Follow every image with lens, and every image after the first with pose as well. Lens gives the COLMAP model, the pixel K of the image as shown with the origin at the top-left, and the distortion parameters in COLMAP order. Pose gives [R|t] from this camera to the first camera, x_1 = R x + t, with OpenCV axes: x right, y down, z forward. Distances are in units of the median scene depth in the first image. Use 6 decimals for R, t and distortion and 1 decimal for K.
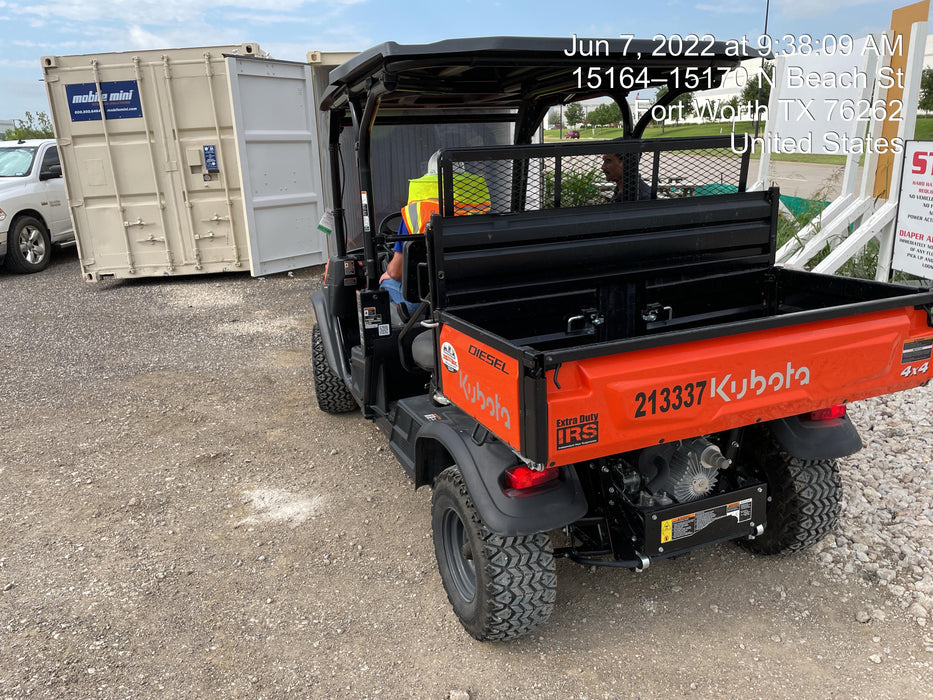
lens RADIAL K [[728.9, 0, 462.2], [0, 728.9, 354.8], [0, 0, 1]] dist [0.015628, -0.008969]
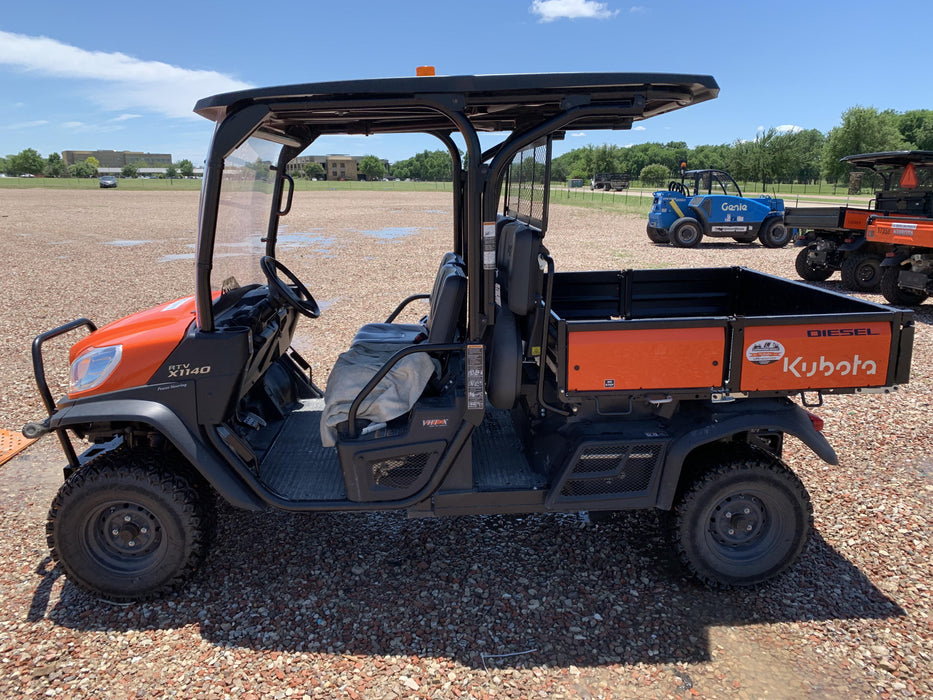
lens RADIAL K [[728.9, 0, 466.1], [0, 728.9, 345.8], [0, 0, 1]] dist [0.015628, -0.008969]
pose [[0.312095, -0.171911, 0.934368, -1.246587], [0.240646, 0.965724, 0.097300, -0.232607], [-0.919068, 0.194485, 0.342767, 1.023930]]
